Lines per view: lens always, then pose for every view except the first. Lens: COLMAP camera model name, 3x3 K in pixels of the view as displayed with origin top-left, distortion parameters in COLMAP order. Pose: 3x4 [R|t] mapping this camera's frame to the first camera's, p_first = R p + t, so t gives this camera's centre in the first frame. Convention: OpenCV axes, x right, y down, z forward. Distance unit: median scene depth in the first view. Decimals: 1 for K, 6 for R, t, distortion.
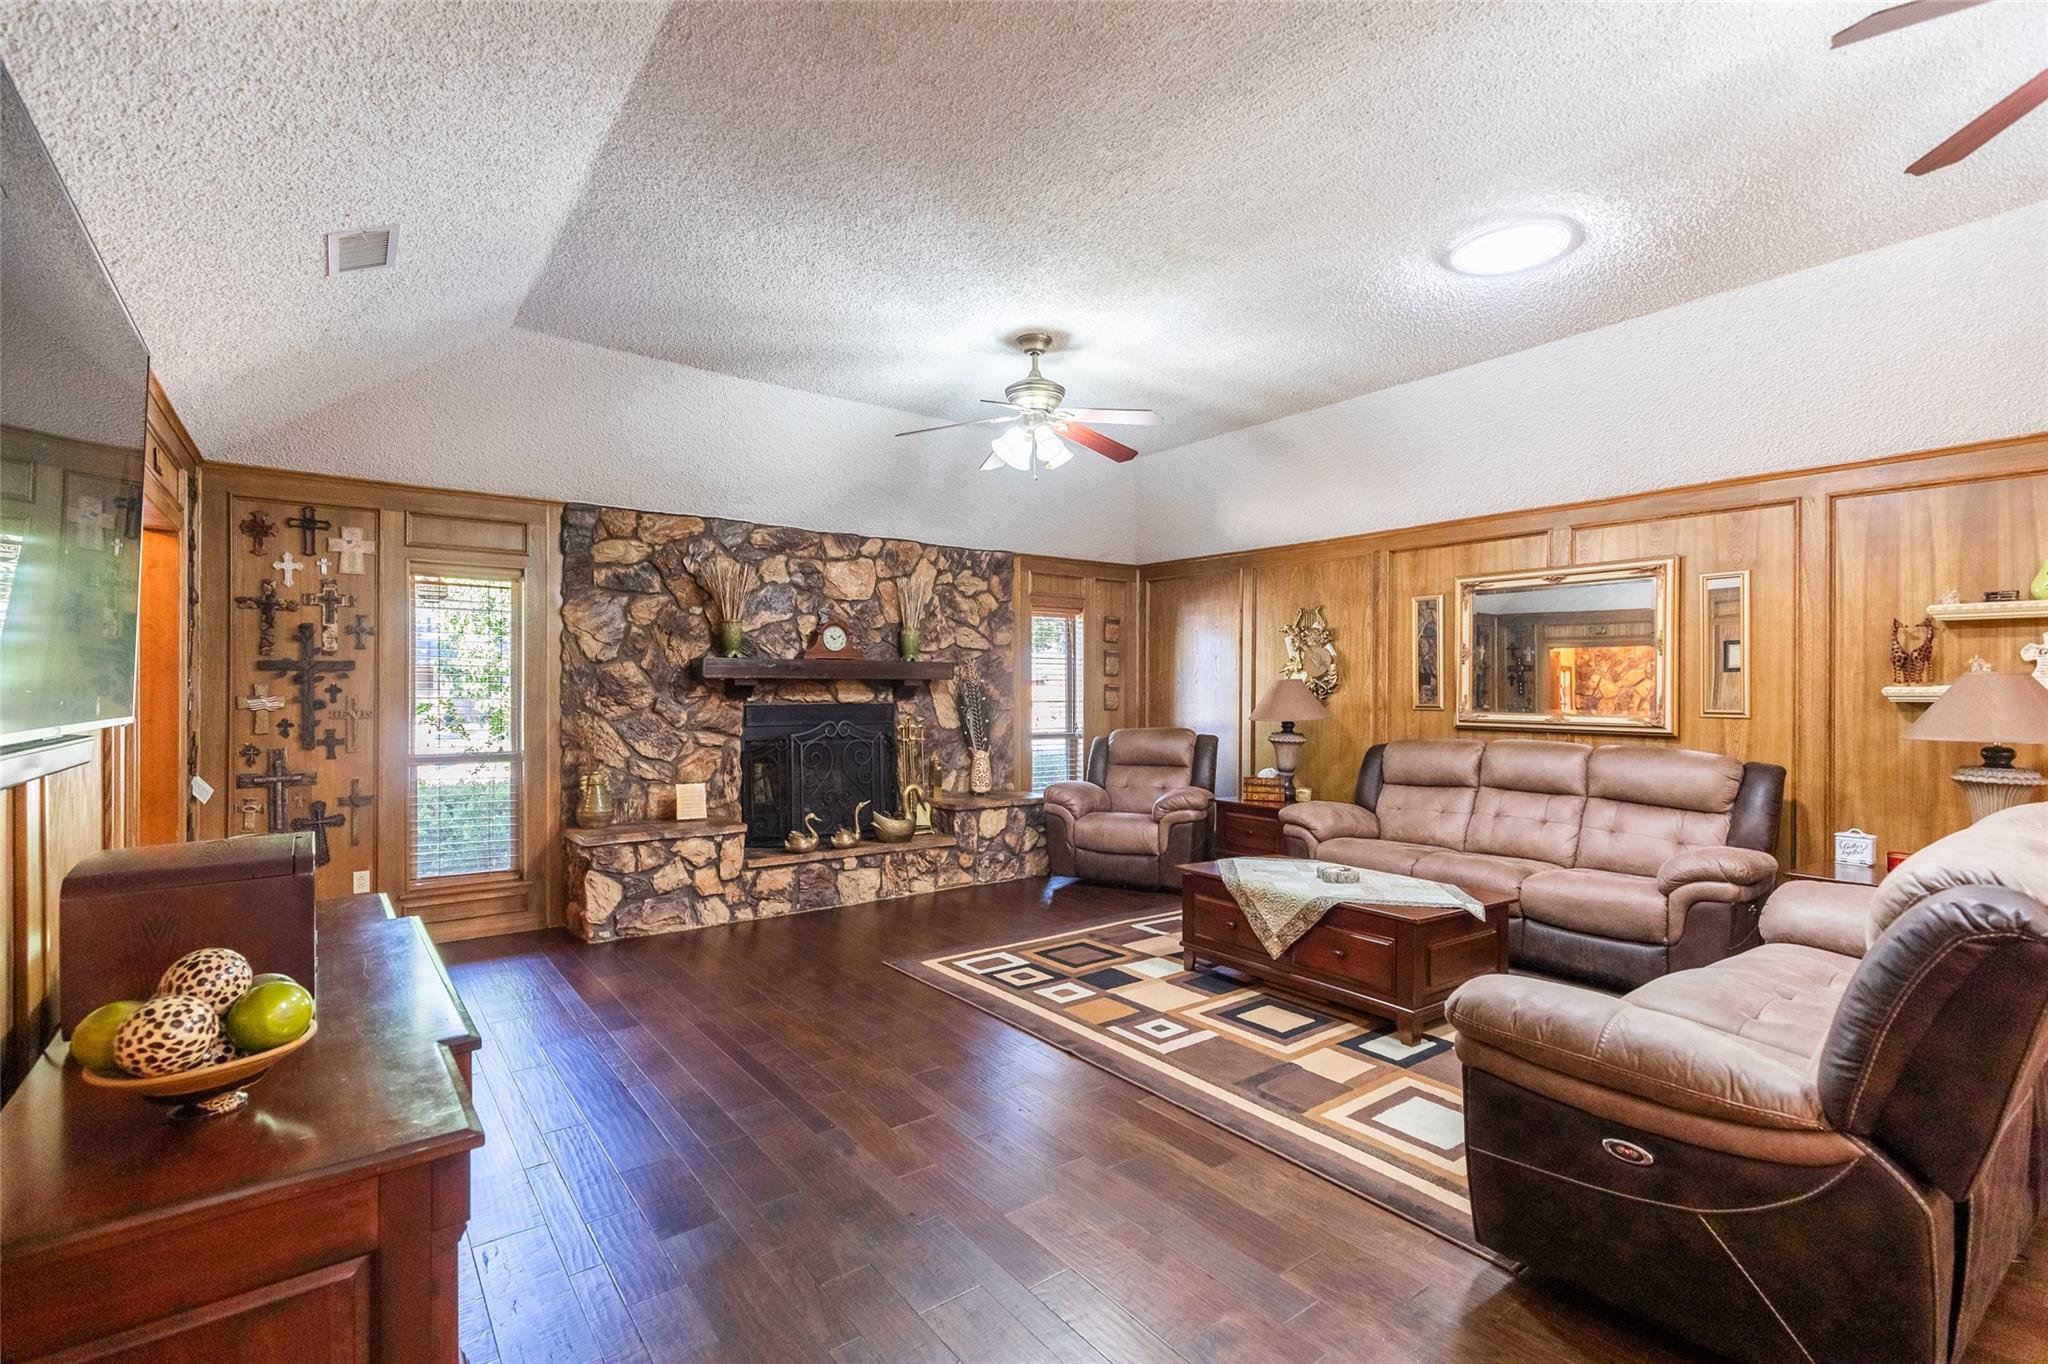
lens RADIAL K [[928.6, 0, 1018.1], [0, 928.6, 685.5], [0, 0, 1]] dist [0.003109, -0.000410]
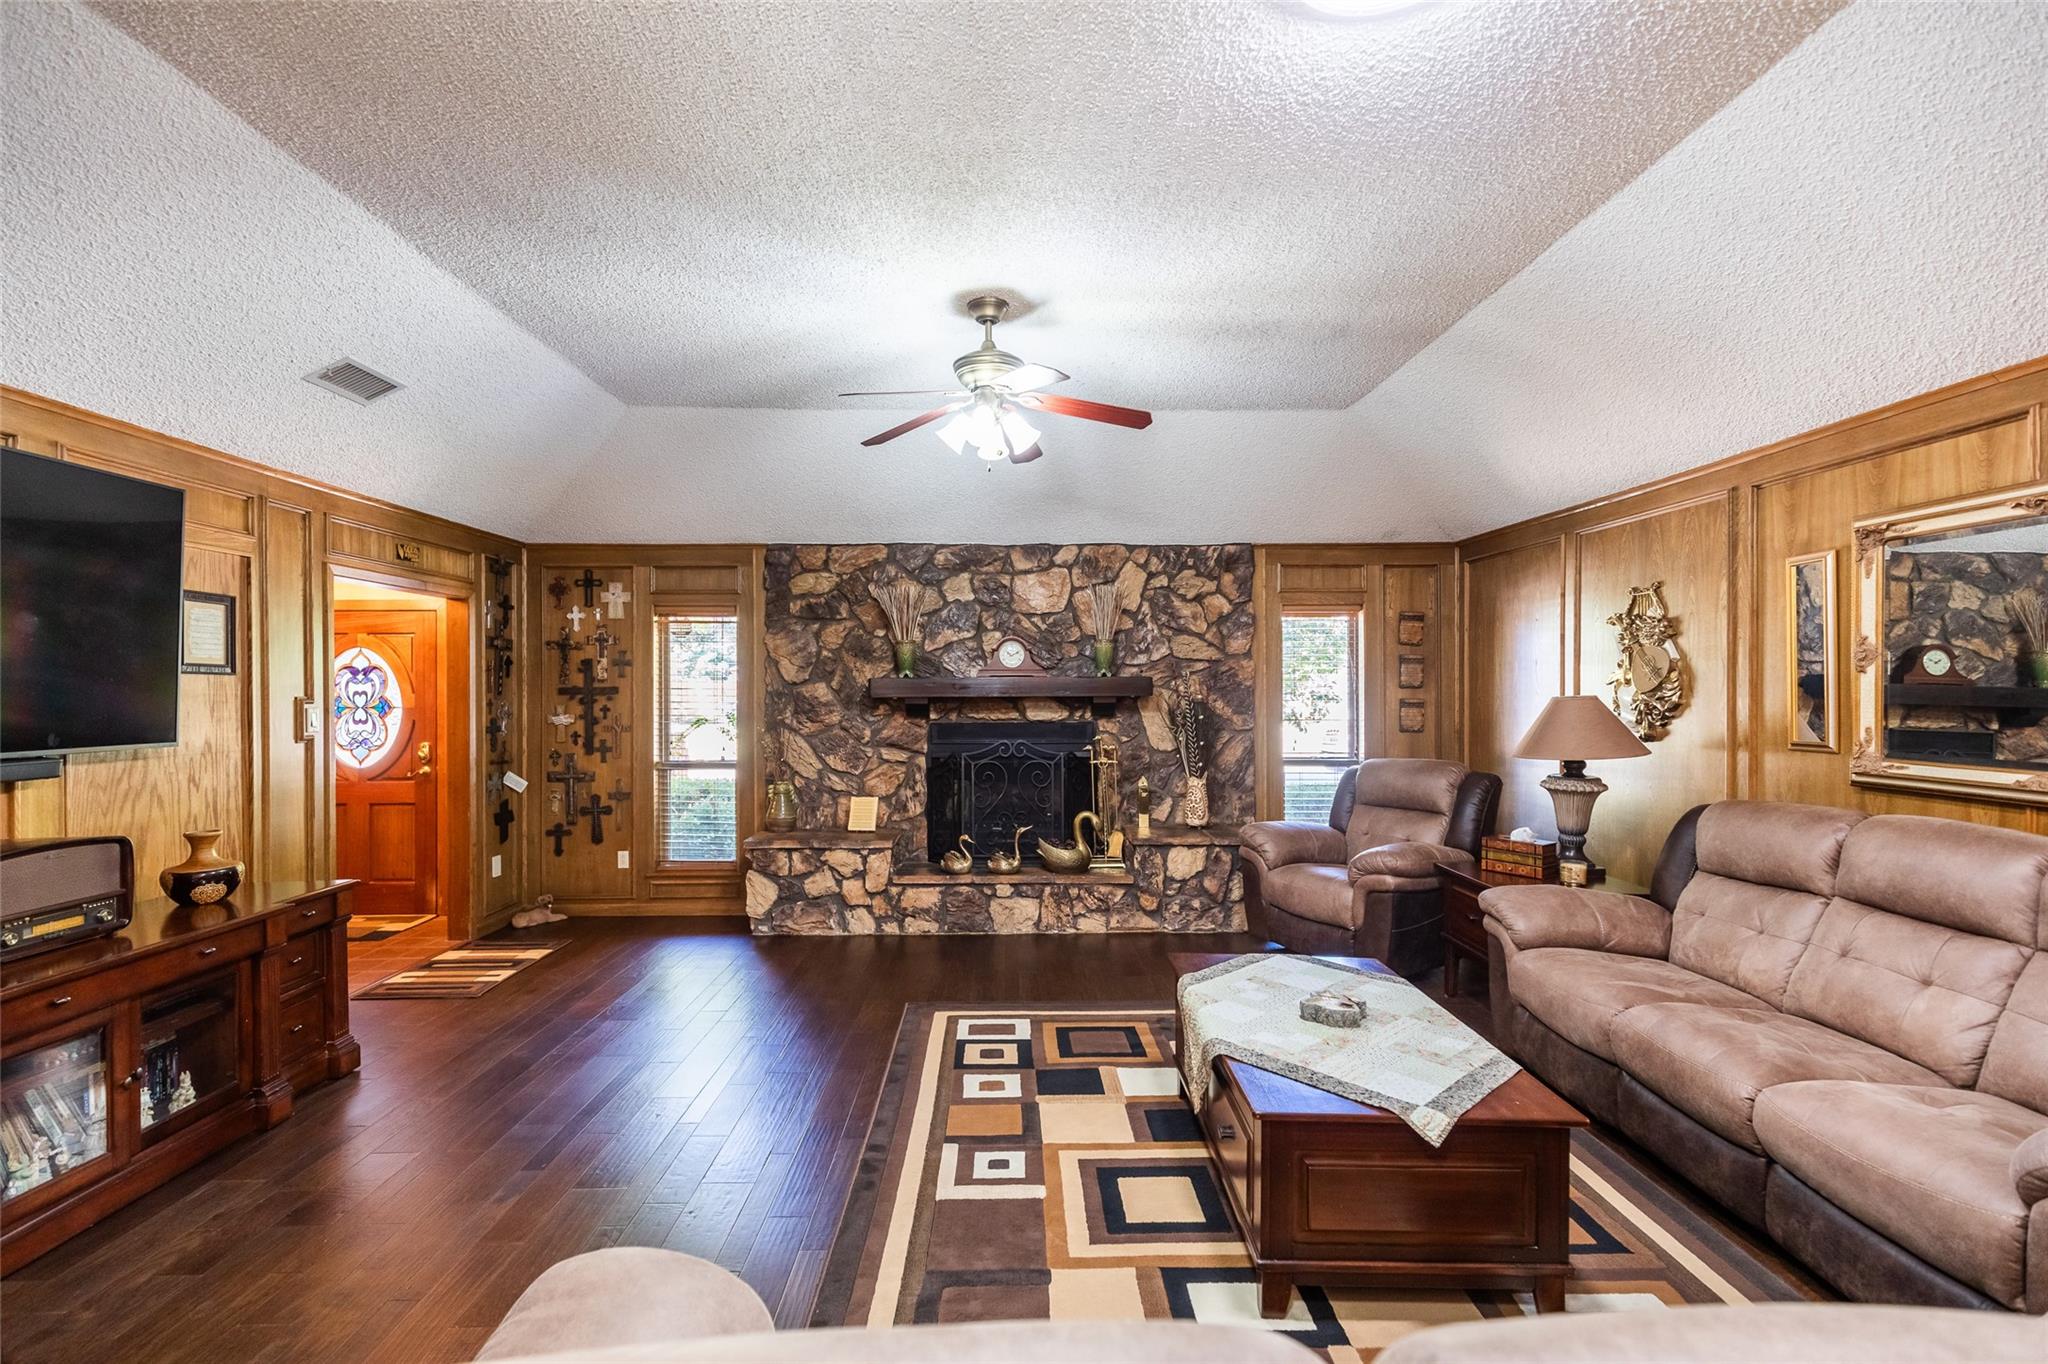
lens RADIAL K [[914.6, 0, 1005.1], [0, 914.6, 688.7], [0, 0, 1]] dist [0.014415, -0.011352]
pose [[0.807031, -0.005293, -0.590486, 0.391900], [0.006849, 0.999976, 0.000398, -0.017231], [0.590470, -0.004365, 0.807048, 0.249816]]
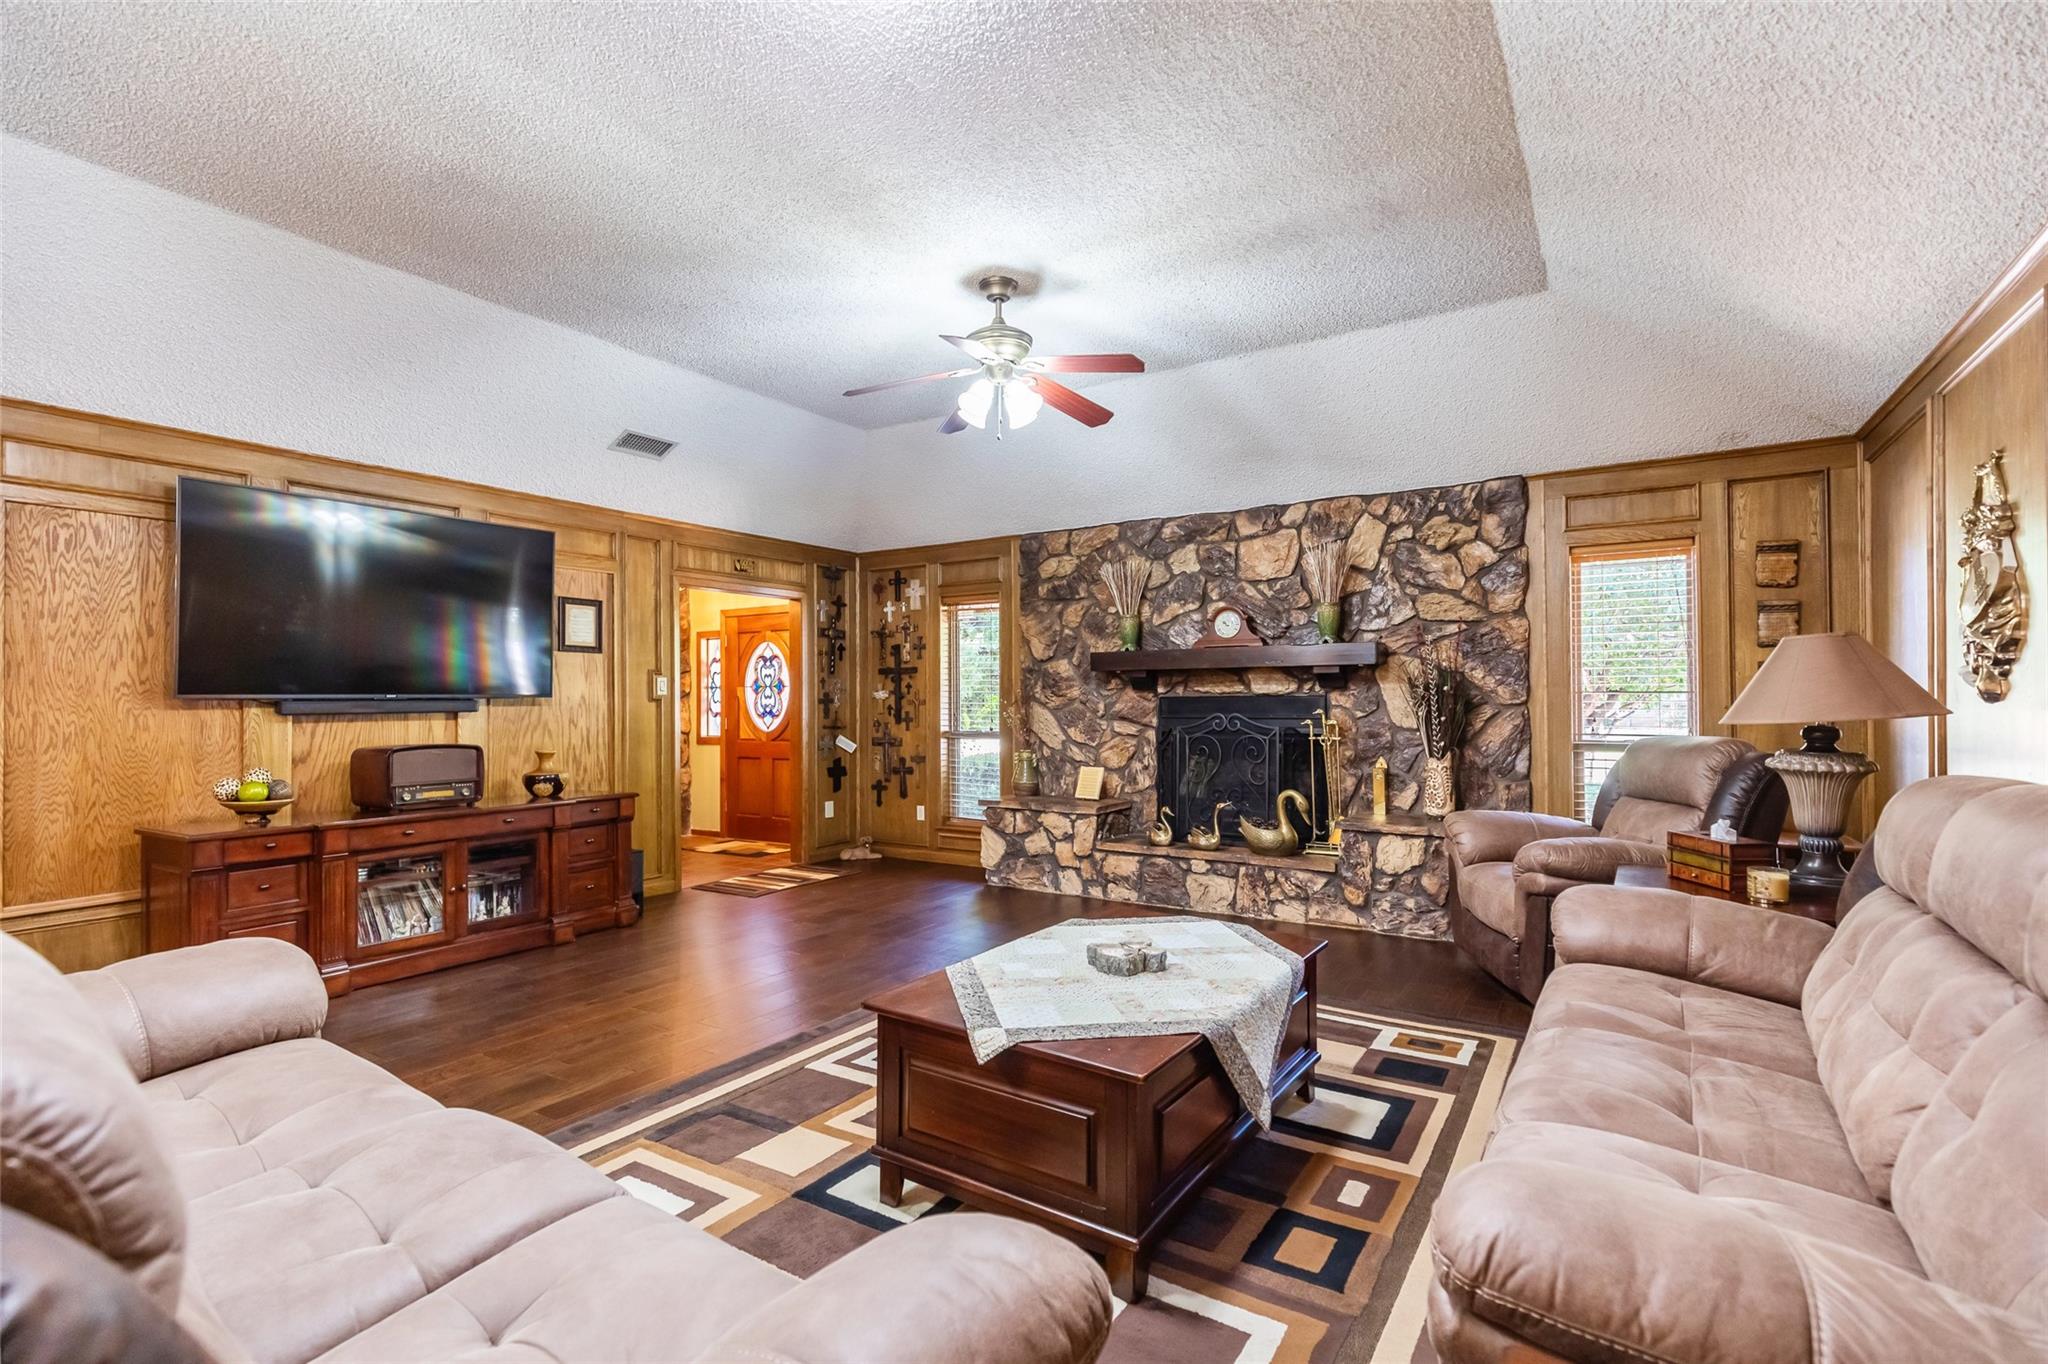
lens RADIAL K [[928.6, 0, 1018.1], [0, 928.6, 685.5], [0, 0, 1]] dist [0.003109, -0.000410]
pose [[0.353058, -0.016933, -0.935448, 0.648720], [0.010417, 0.999845, -0.014167, 0.023179], [0.935544, -0.004743, 0.353179, 0.522788]]
